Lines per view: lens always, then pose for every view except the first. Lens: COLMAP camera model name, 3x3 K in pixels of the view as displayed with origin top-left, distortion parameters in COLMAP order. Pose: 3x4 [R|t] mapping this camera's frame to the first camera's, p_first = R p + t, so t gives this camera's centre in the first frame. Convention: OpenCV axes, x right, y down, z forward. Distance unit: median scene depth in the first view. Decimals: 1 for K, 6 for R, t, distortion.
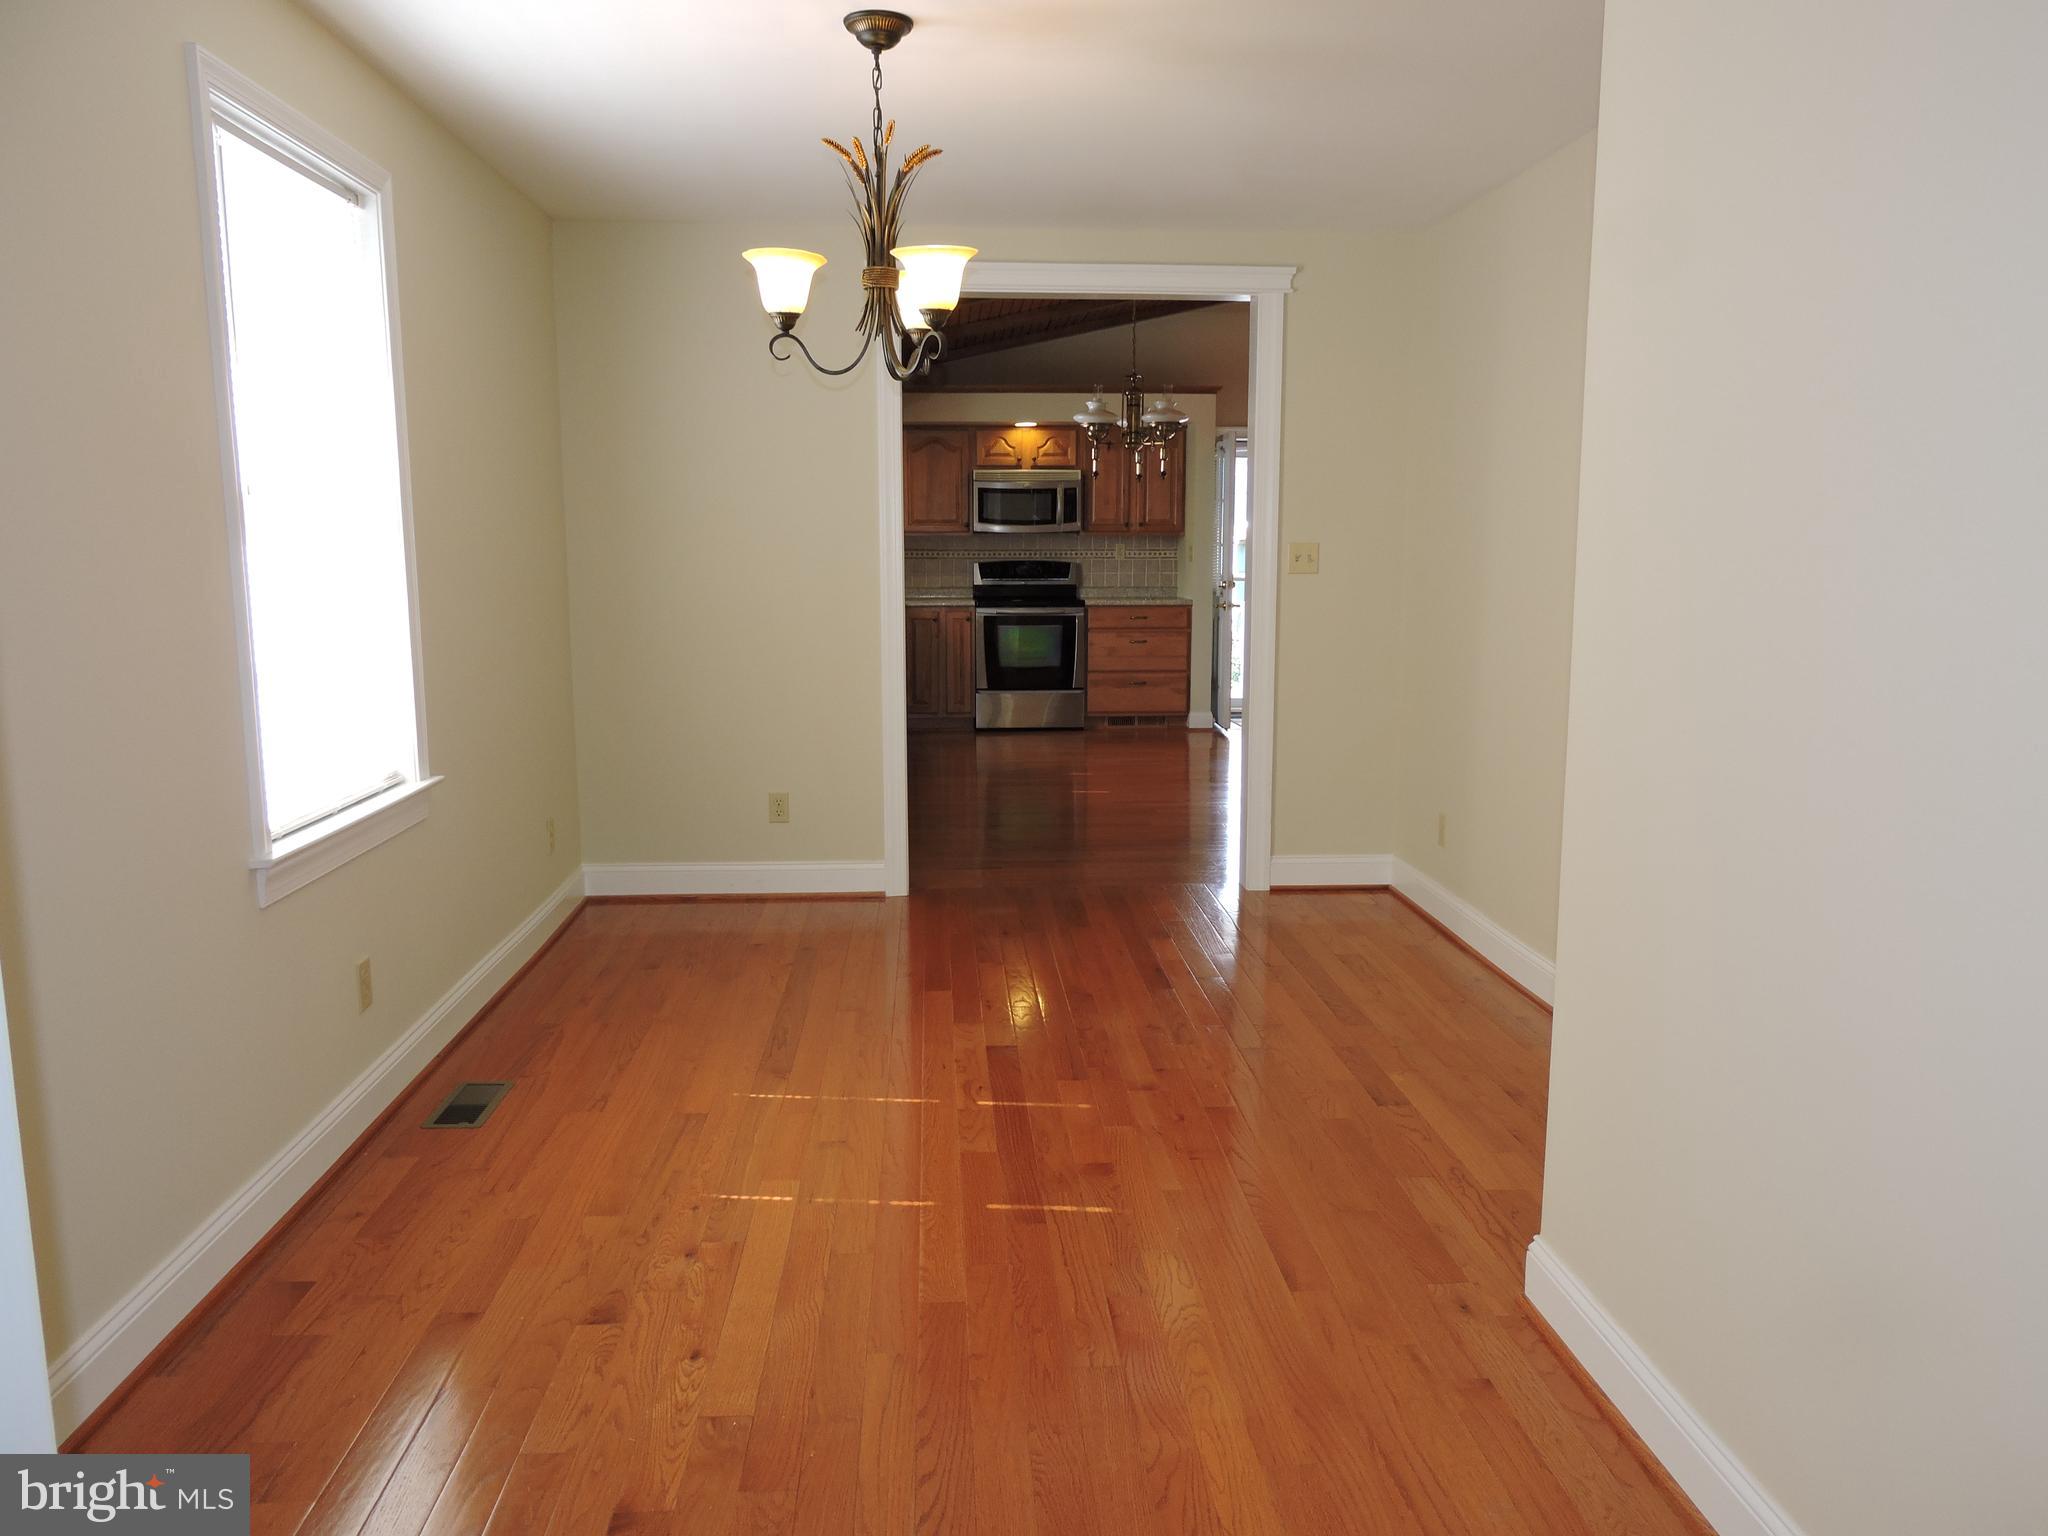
lens RADIAL K [[1469.8, 0, 1028.3], [0, 1469.8, 763.3], [0, 0, 1]] dist [0.003988, -0.006030]
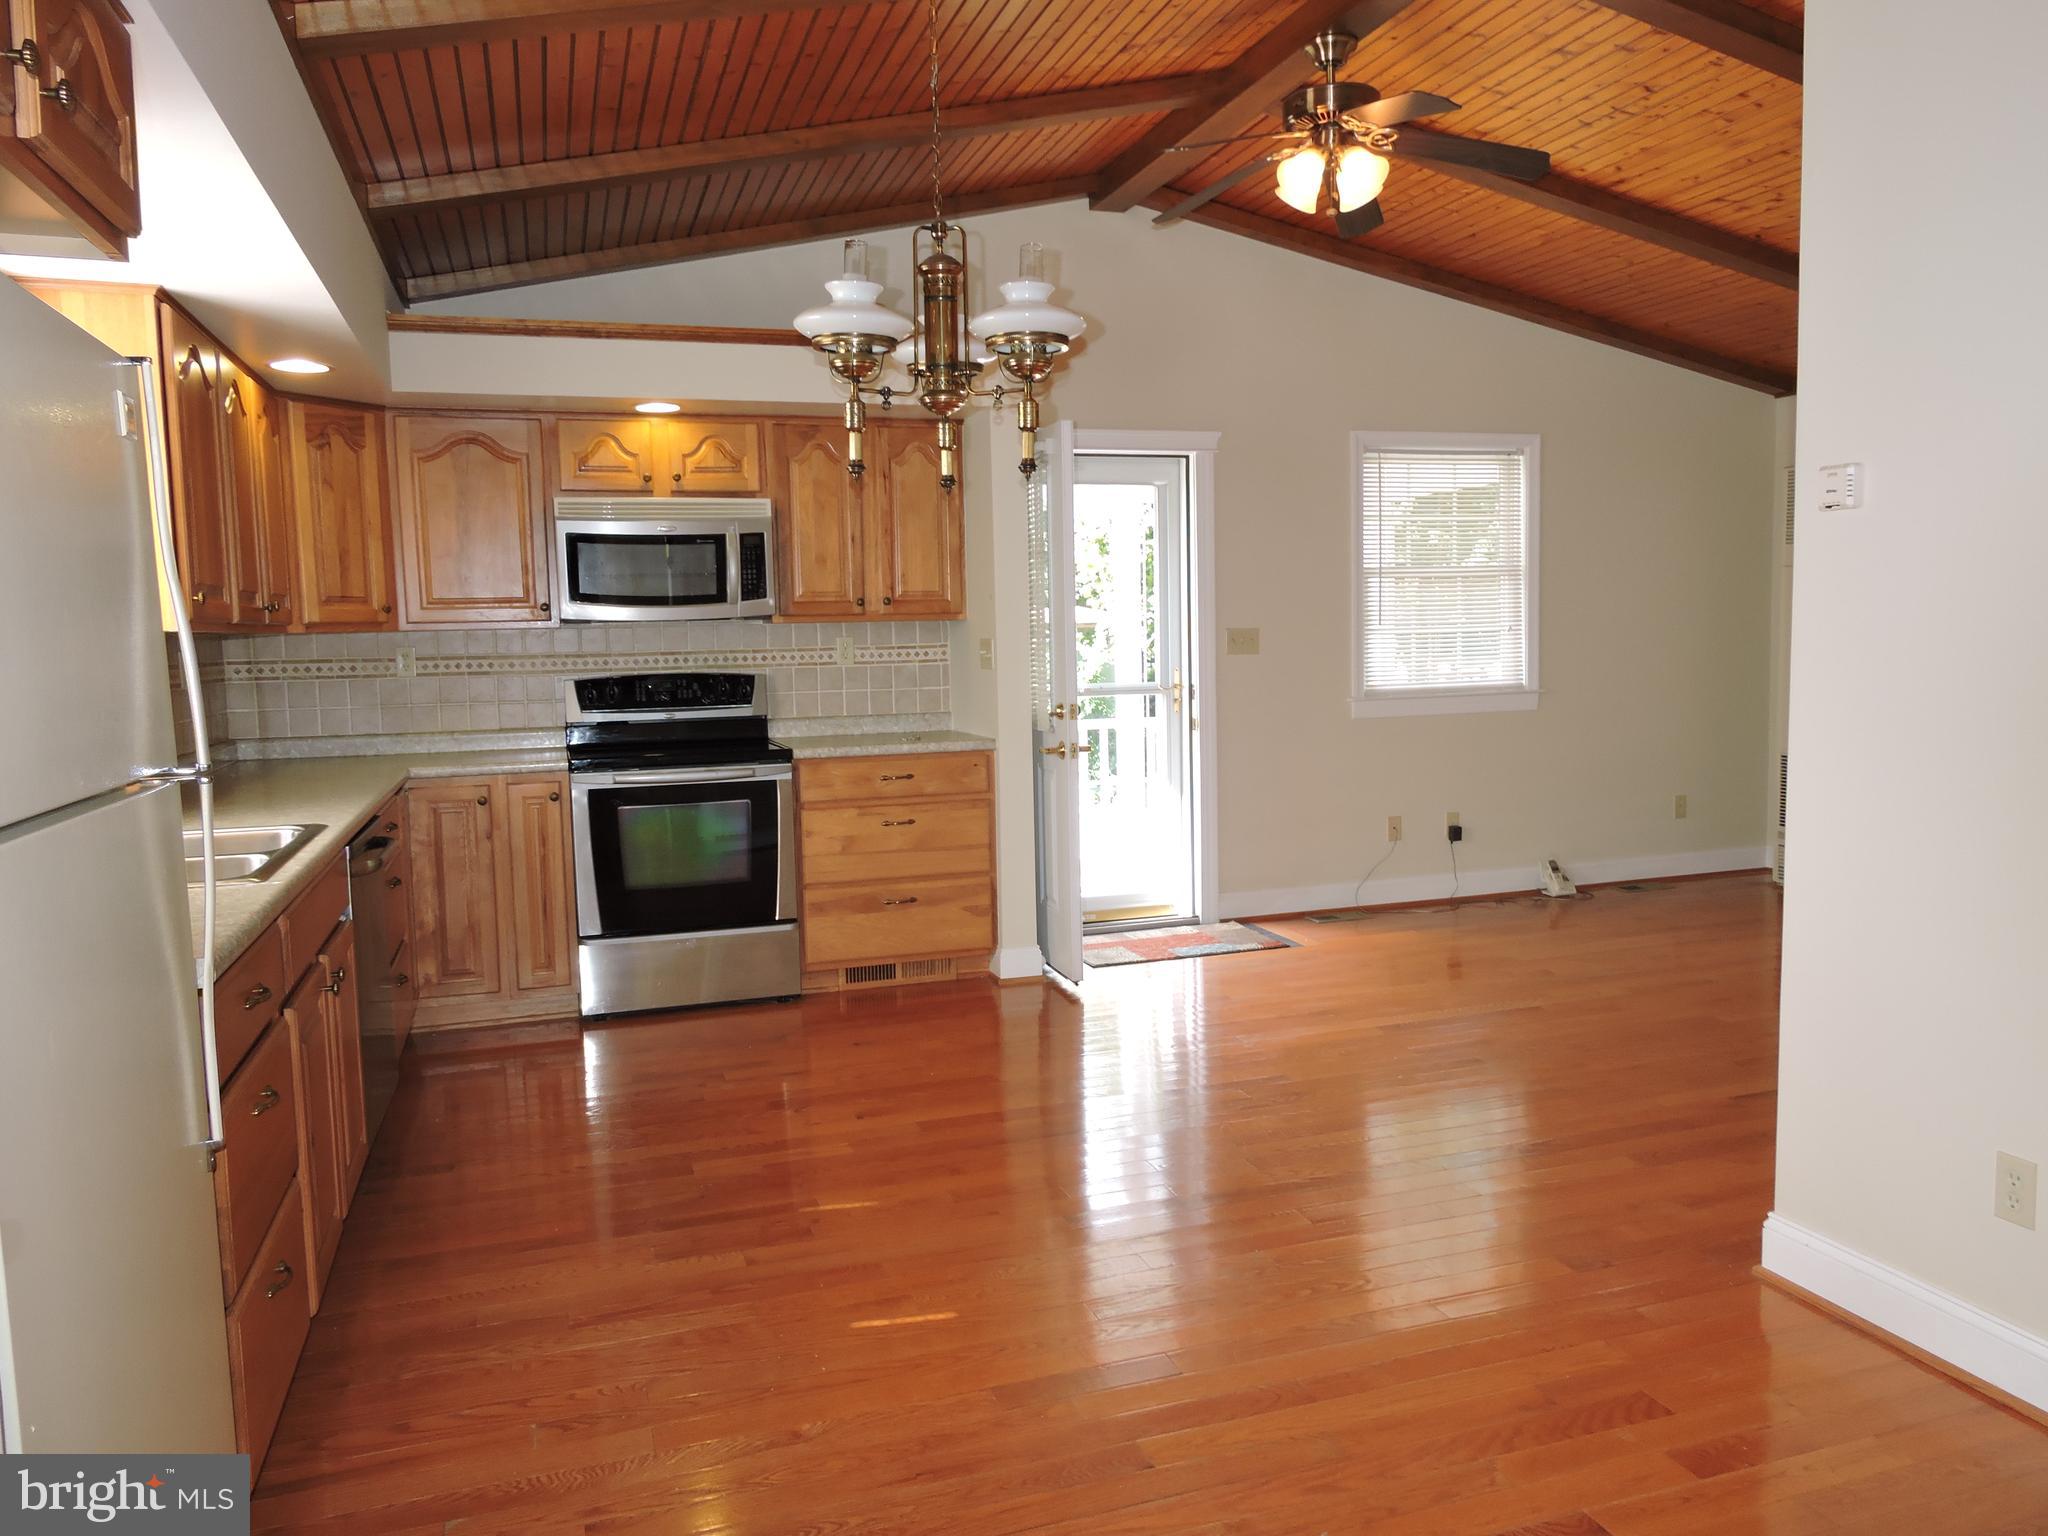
lens RADIAL K [[1469.8, 0, 1035.8], [0, 1469.8, 774.9], [0, 0, 1]] dist [0.003988, -0.006030]
pose [[0.968363, -0.043514, 0.245721, -0.010053], [0.055352, 0.997605, -0.041473, -0.135889], [-0.243328, 0.053762, 0.968453, 0.863575]]
